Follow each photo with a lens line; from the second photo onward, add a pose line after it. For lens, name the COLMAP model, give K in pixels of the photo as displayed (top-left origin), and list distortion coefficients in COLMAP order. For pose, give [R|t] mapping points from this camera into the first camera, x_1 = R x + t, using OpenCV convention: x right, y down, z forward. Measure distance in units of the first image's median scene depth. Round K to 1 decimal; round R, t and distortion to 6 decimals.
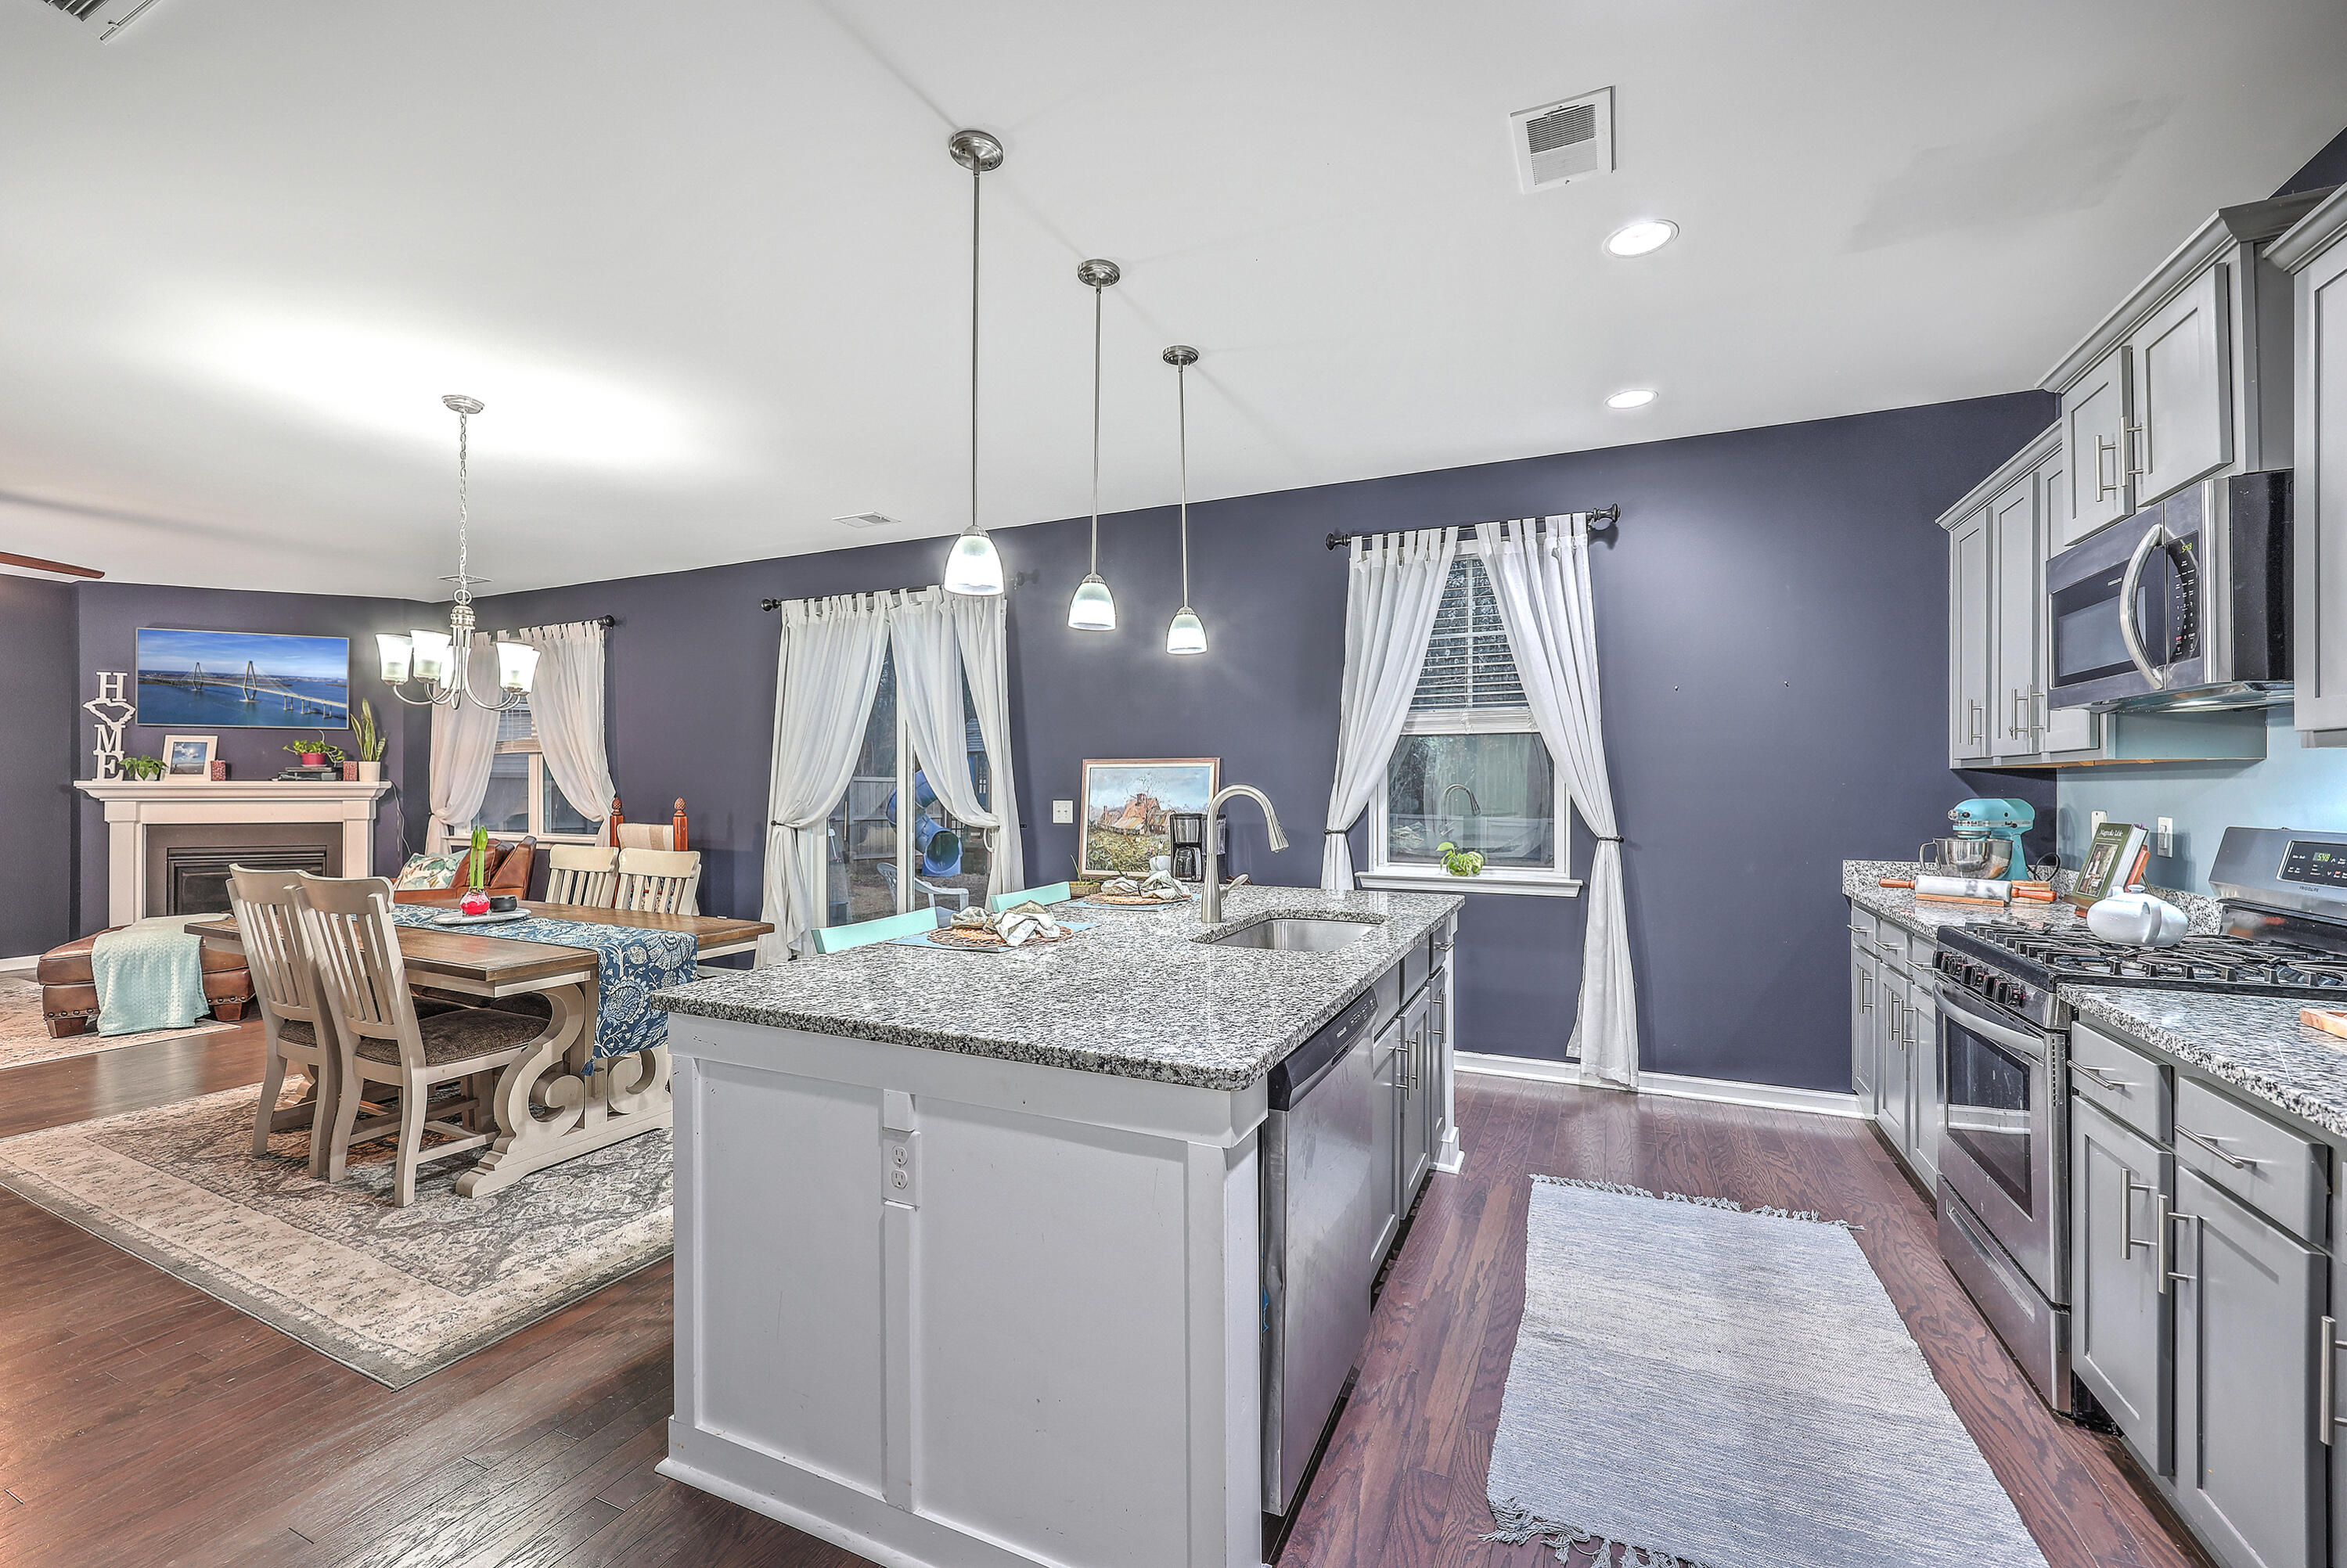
lens RADIAL K [[955.8, 0, 1179.4], [0, 955.8, 775.2], [0, 0, 1]] dist [0.001656, -0.000532]
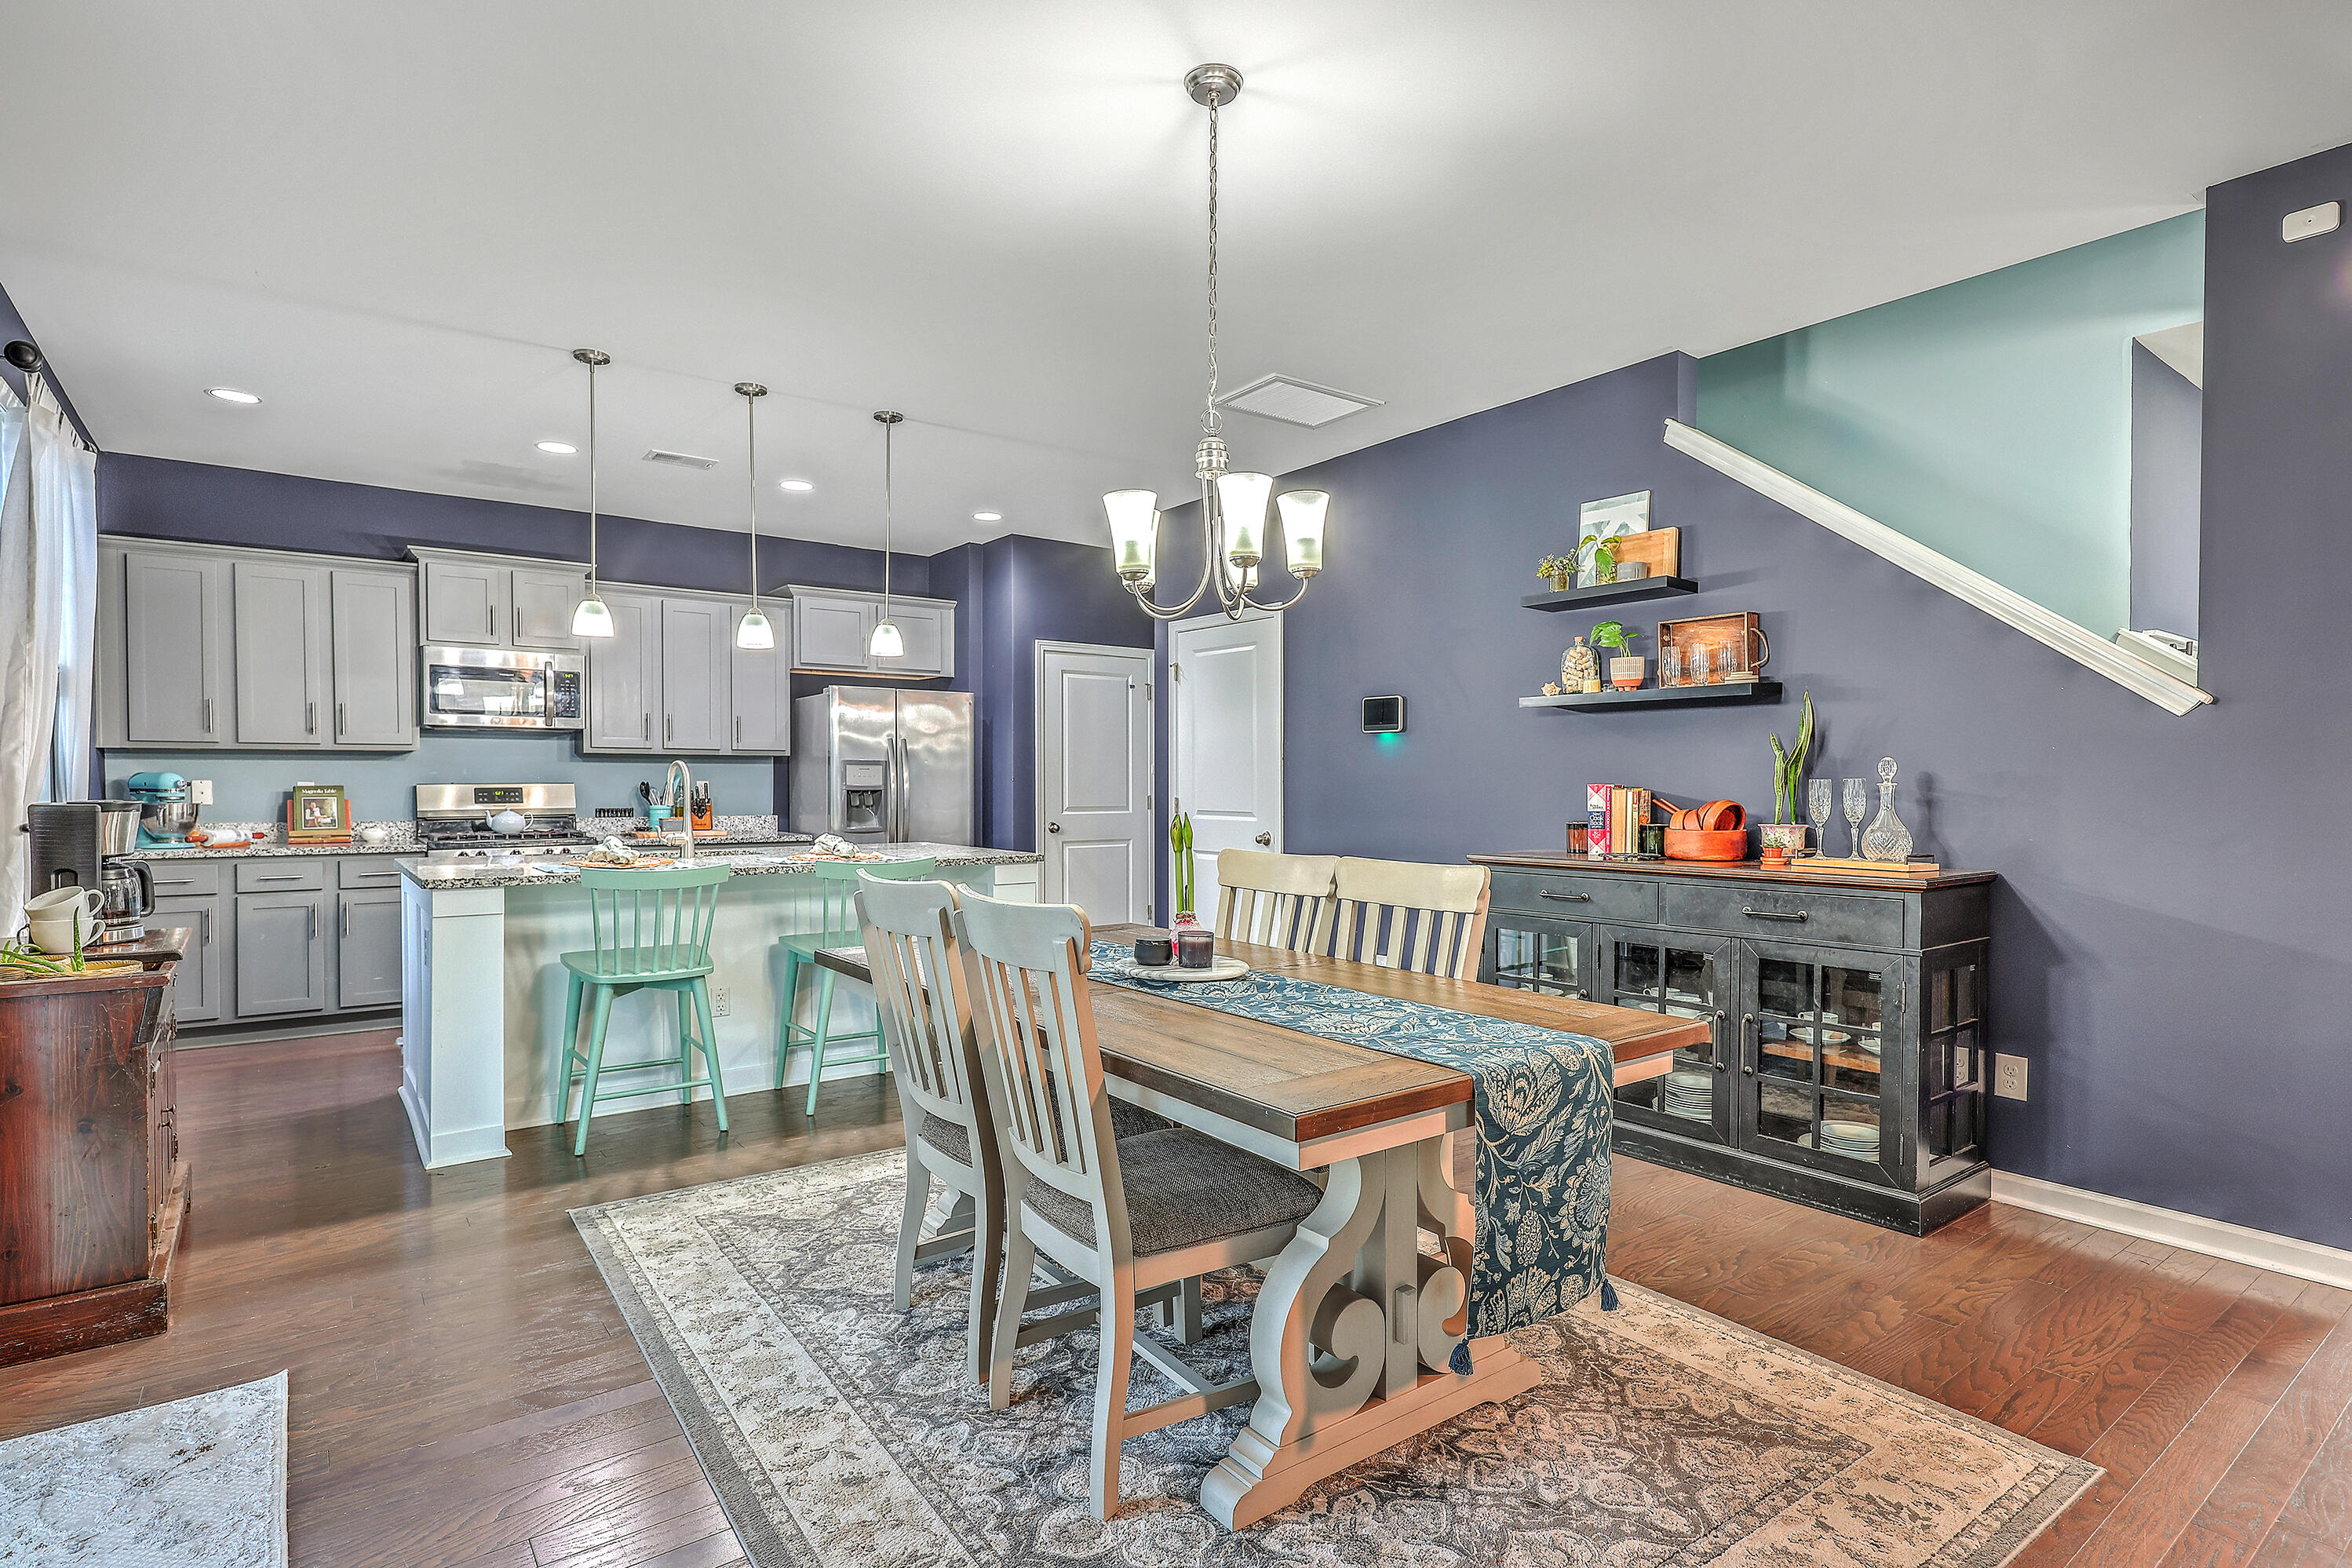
lens RADIAL K [[1166.0, 0, 1179.7], [0, 1166.0, 806.0], [0, 0, 1]] dist [0.002390, 0.000620]
pose [[-0.877484, -0.012369, 0.479446, -0.984066], [-0.006384, 0.999880, 0.014113, 0.033483], [-0.479564, 0.009323, -0.877458, 1.490312]]
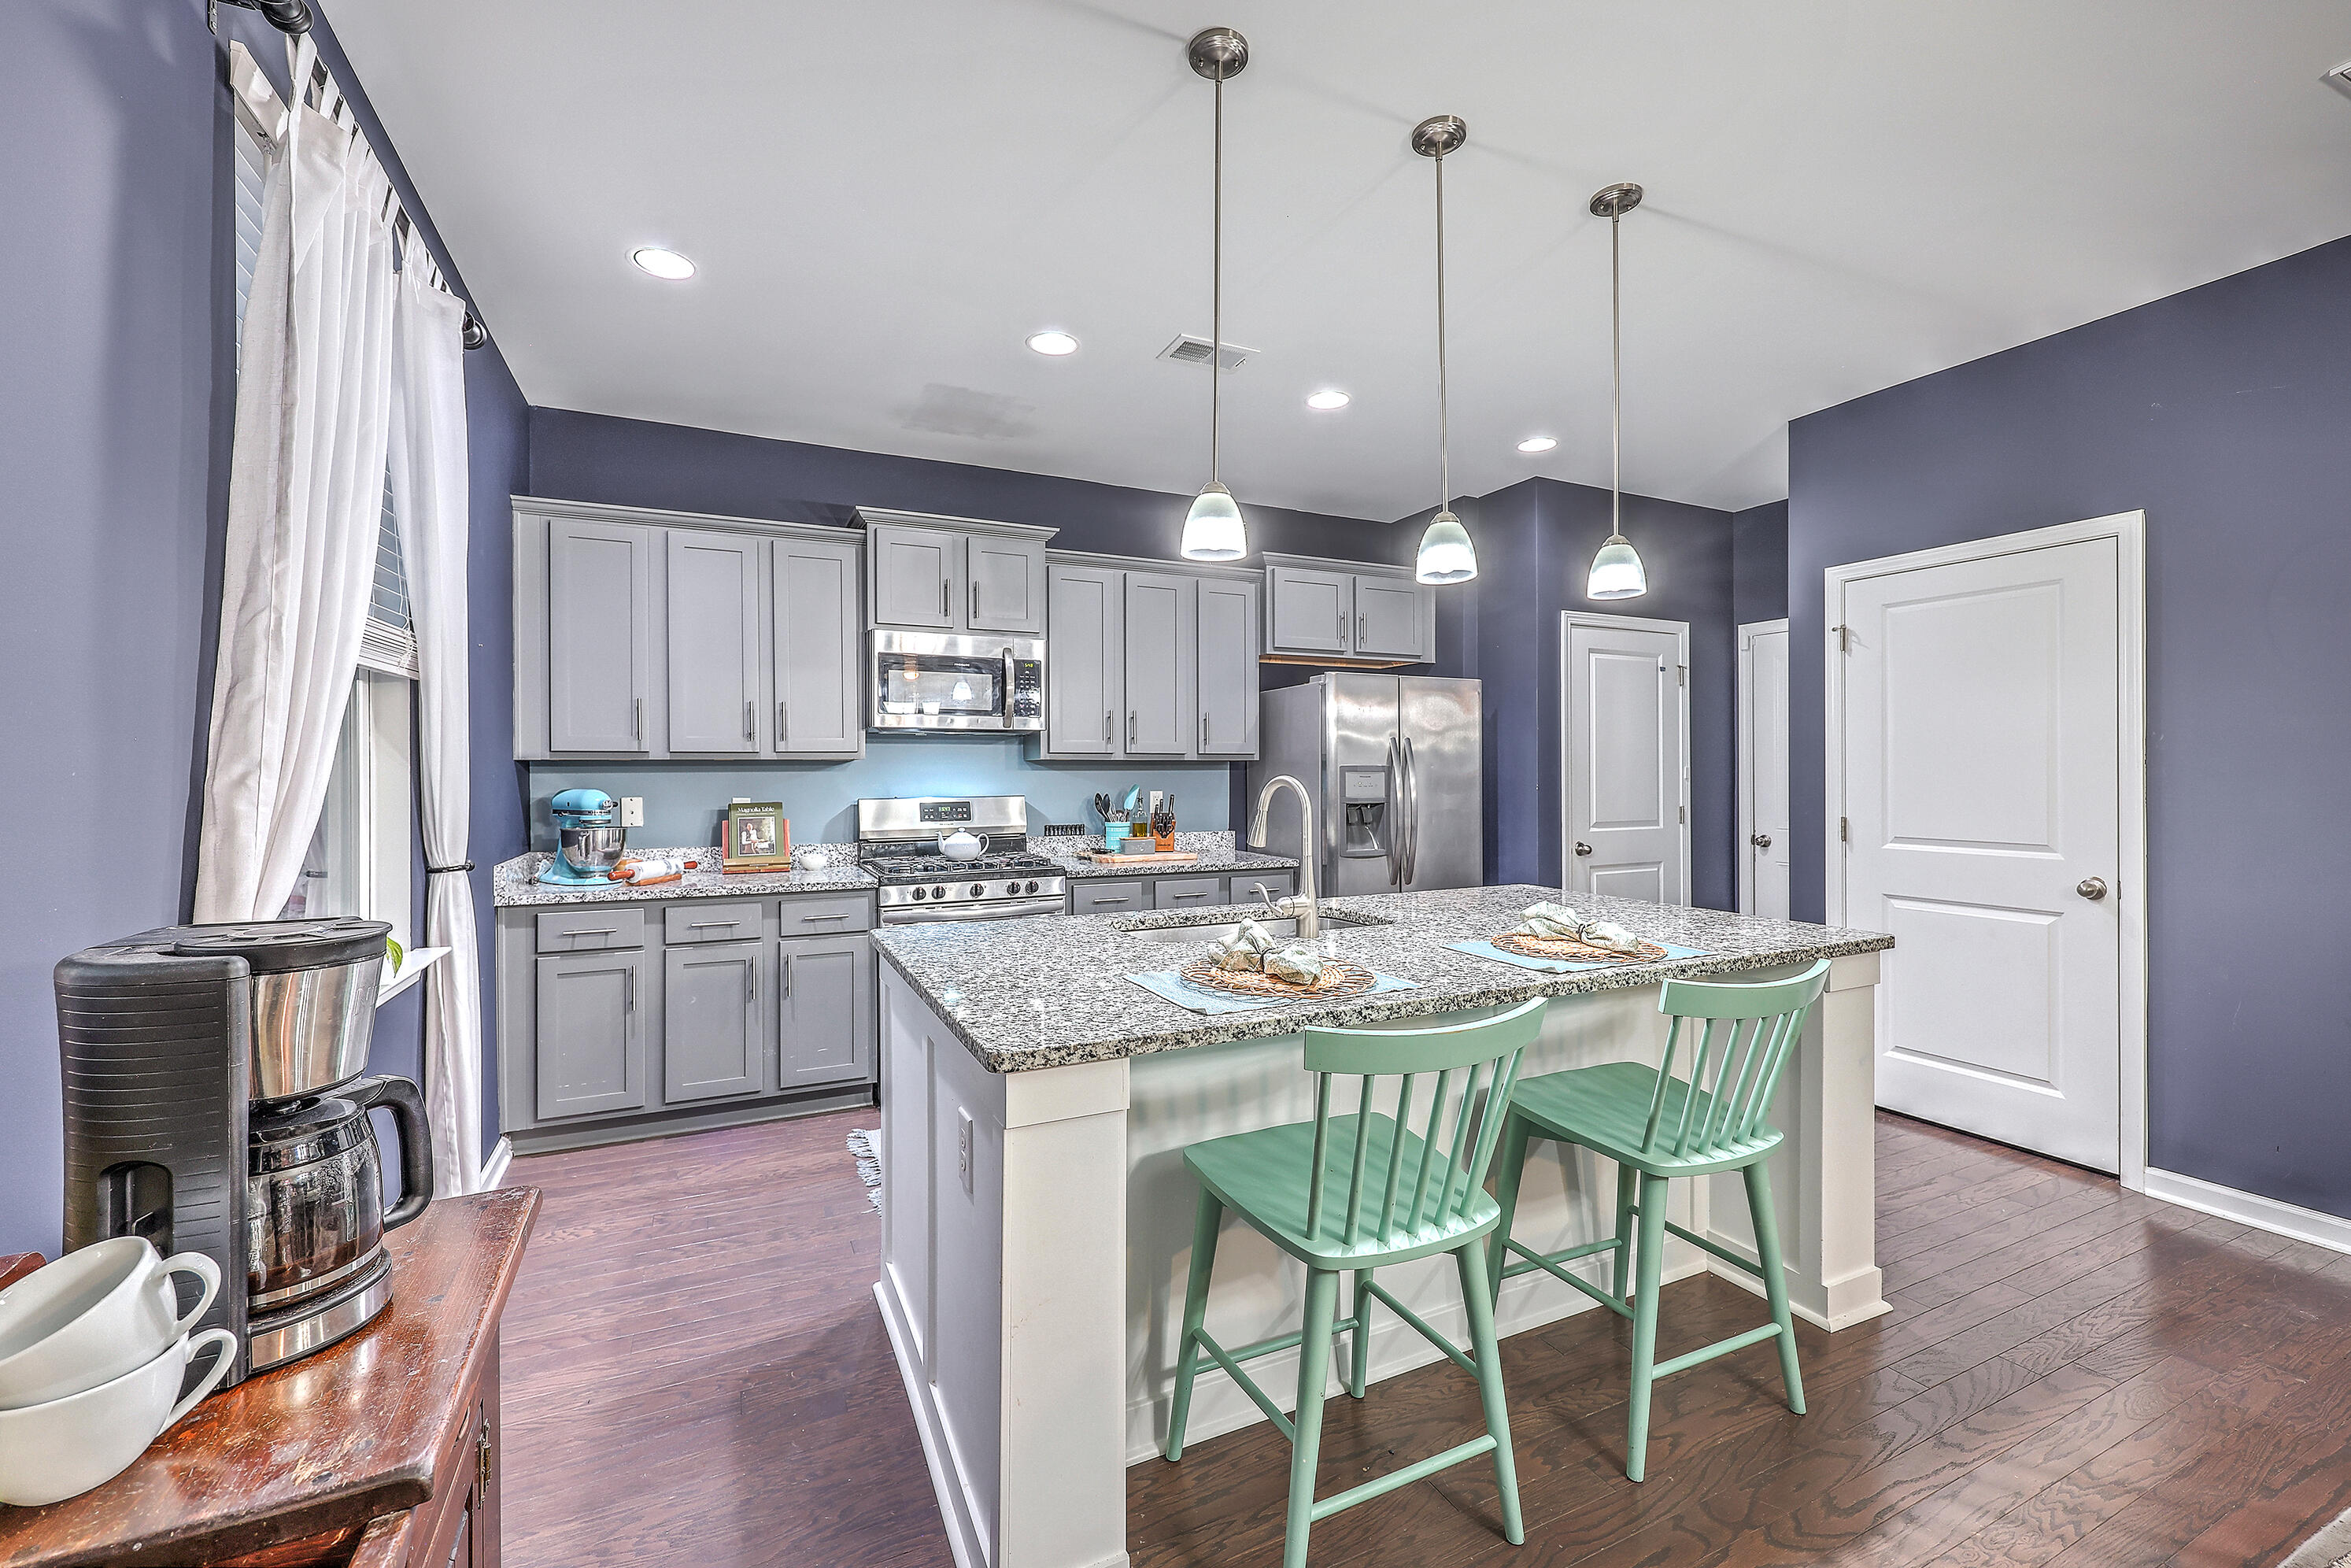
lens RADIAL K [[957.6, 0, 1179.3], [0, 957.6, 780.9], [0, 0, 1]] dist [0.001656, -0.000532]
pose [[-0.762776, -0.003808, 0.646652, -0.298401], [-0.003548, 0.999992, 0.001703, 0.009171], [-0.646653, -0.000996, -0.762783, 1.190654]]
